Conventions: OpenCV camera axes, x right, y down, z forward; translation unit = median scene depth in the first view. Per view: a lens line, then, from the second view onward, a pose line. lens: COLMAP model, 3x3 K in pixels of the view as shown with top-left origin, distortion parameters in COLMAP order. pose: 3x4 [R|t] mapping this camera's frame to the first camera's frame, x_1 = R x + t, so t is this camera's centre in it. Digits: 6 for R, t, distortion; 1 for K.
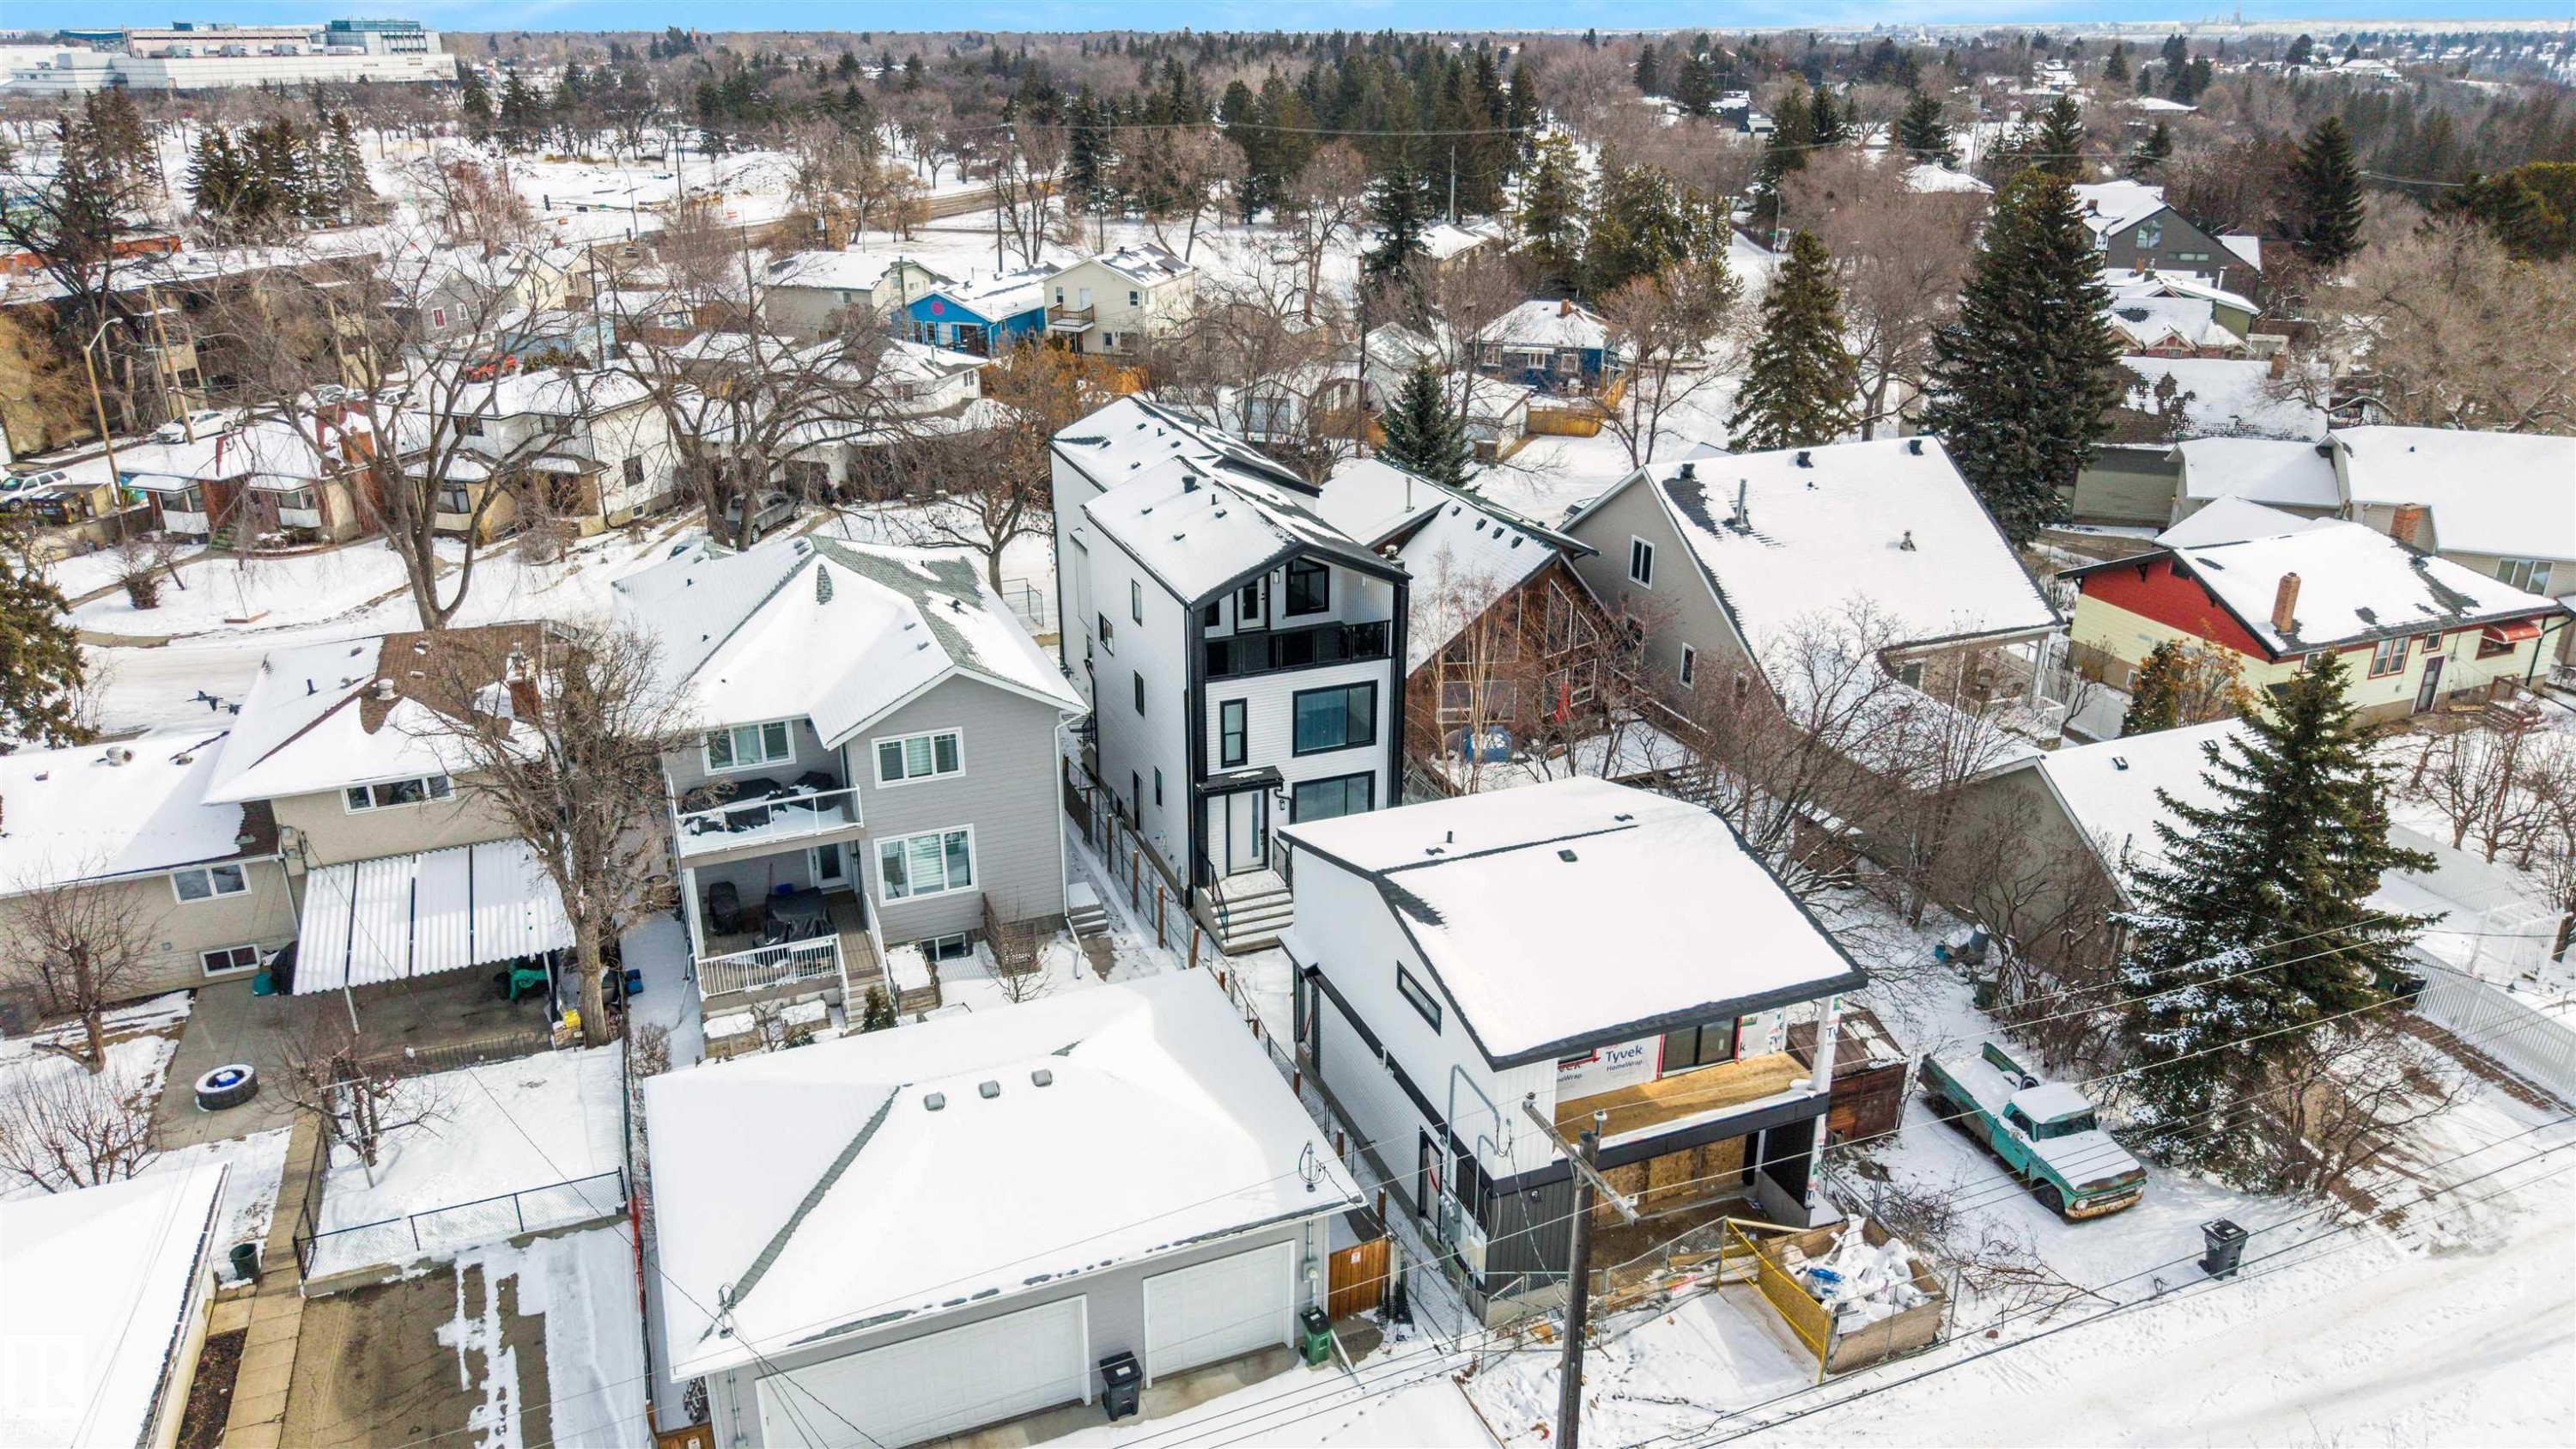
lens RADIAL K [[1667.5, 0, 1288.0], [0, 1667.5, 724.5], [0, 0, 1]] dist [0.003039, 0.001156]
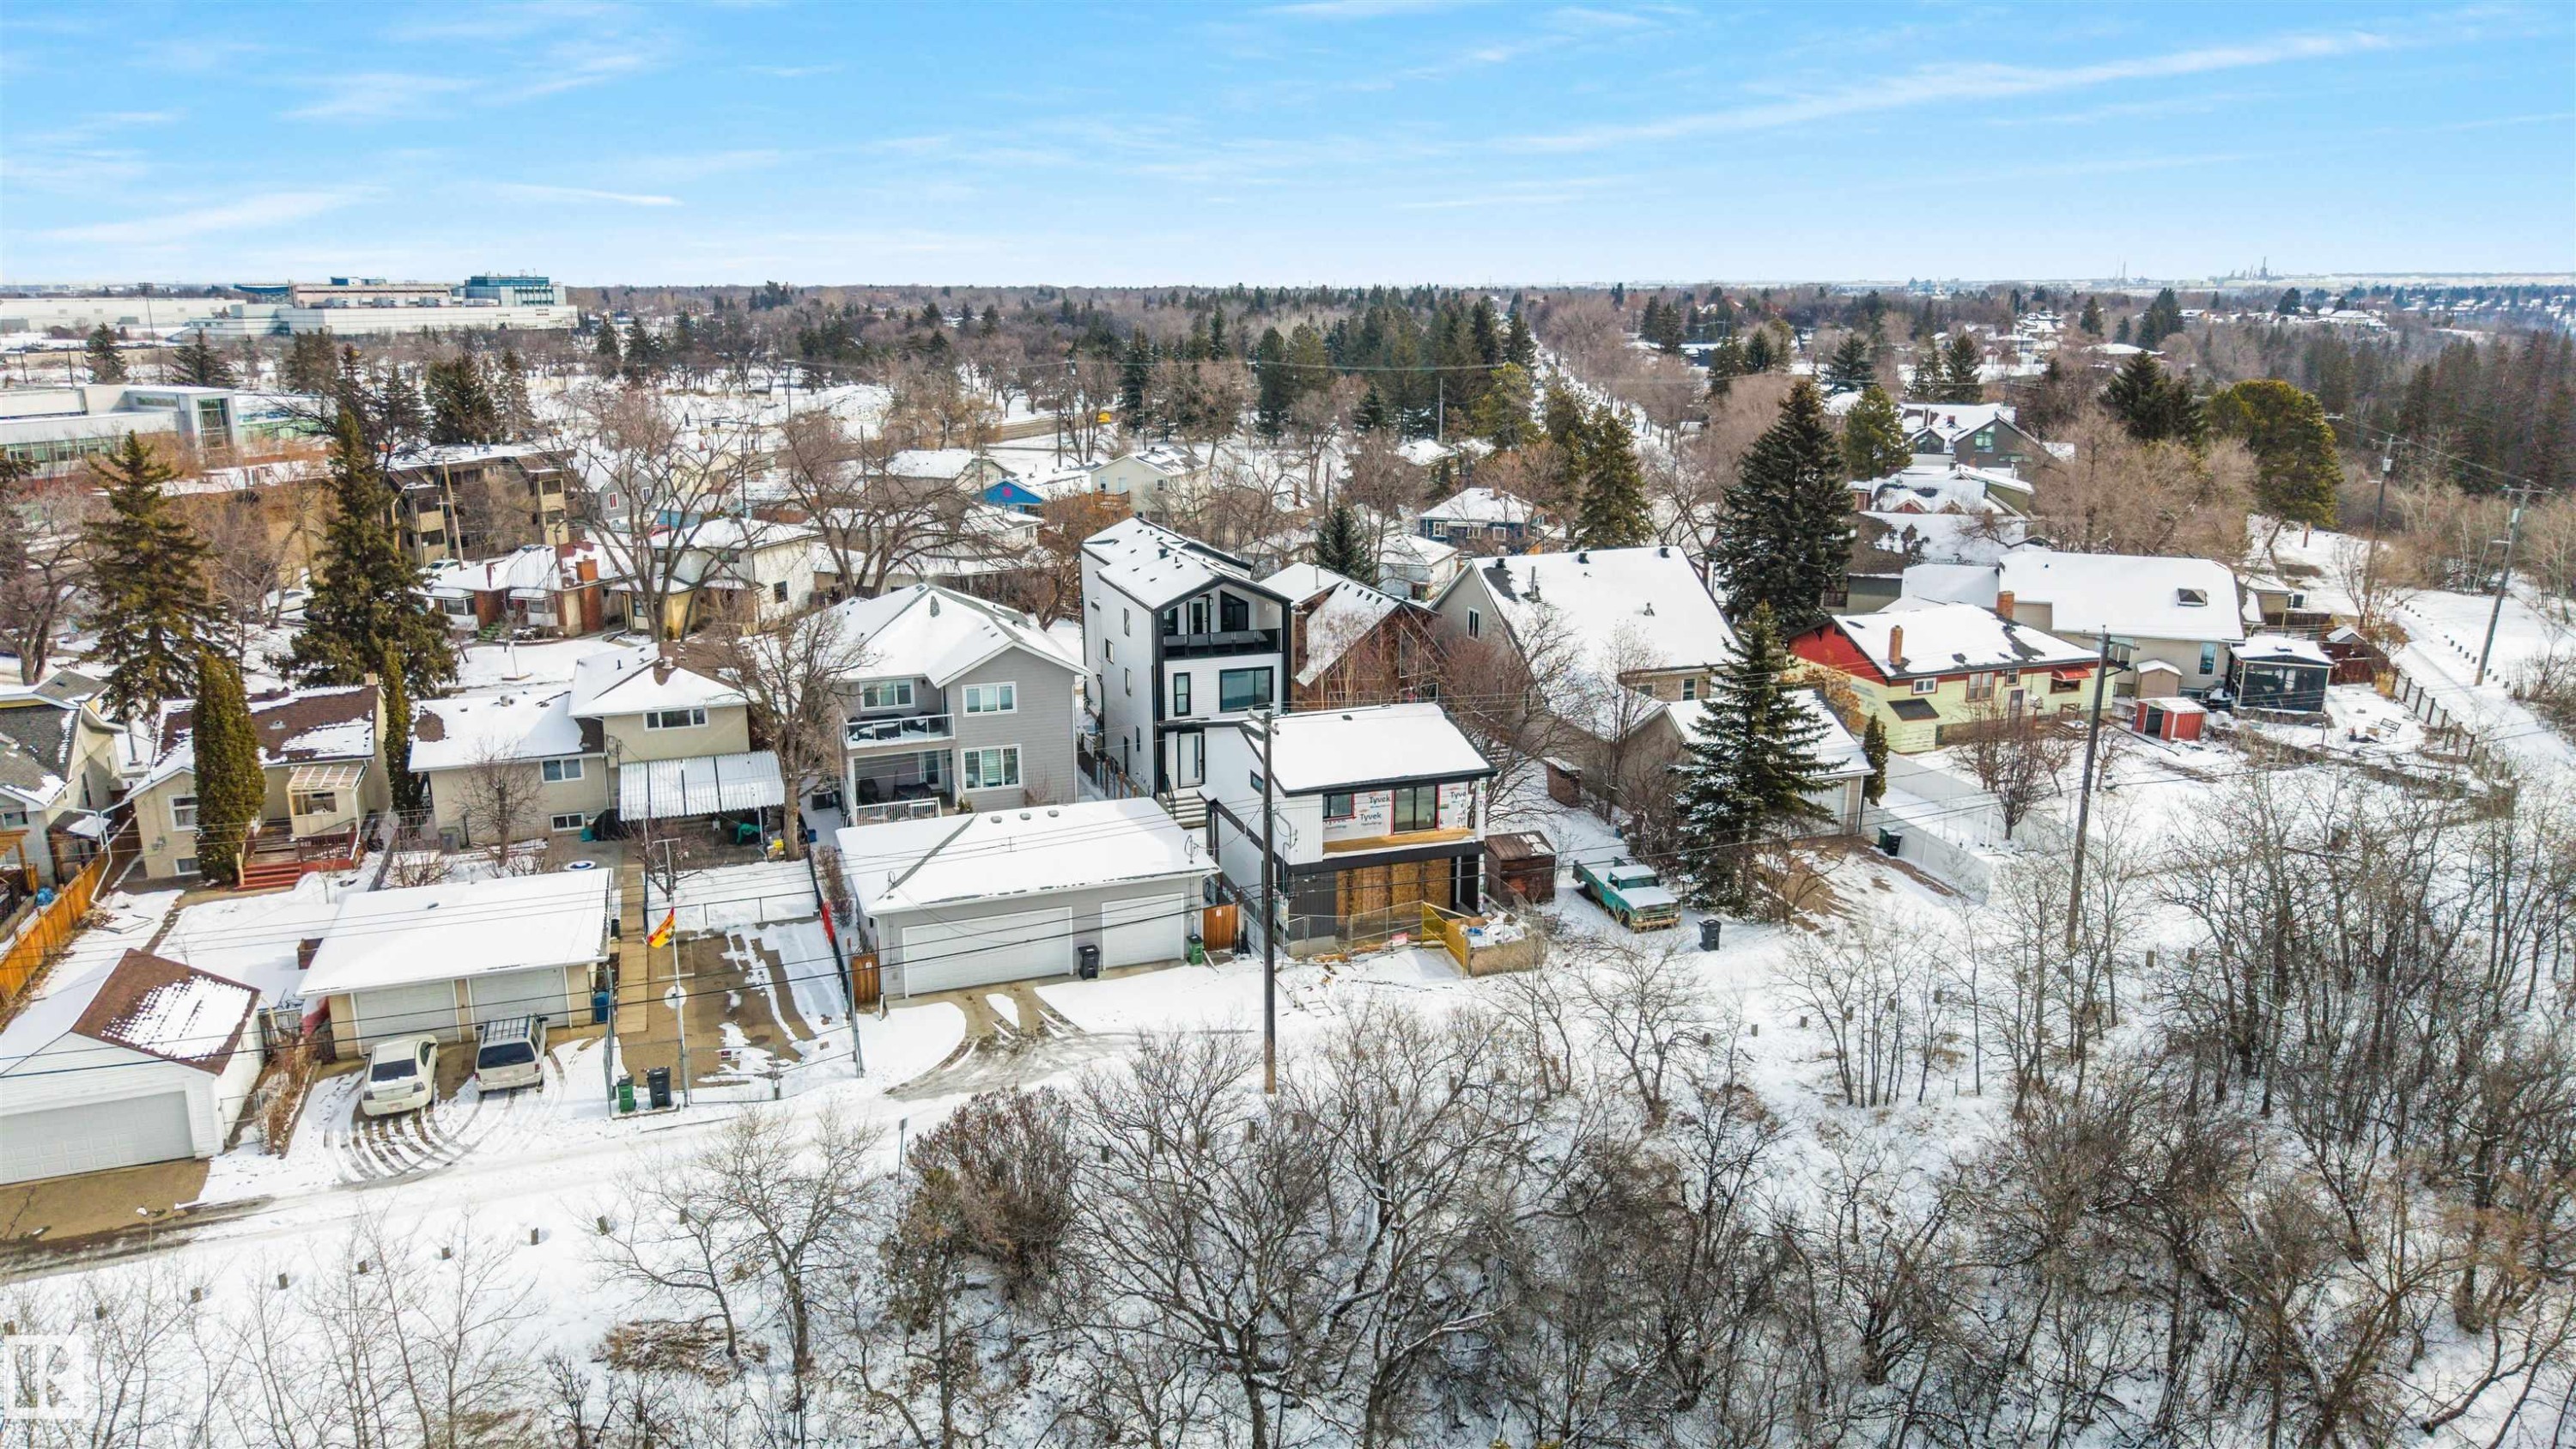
lens RADIAL K [[1681.6, 0, 1288.0], [0, 1681.6, 724.5], [0, 0, 1]] dist [0.034006, -0.040945]
pose [[0.999393, 0.008164, -0.033856, 0.073639], [-0.012797, 0.990214, -0.138966, 0.151635], [0.032390, 0.139315, 0.989718, -0.358844]]
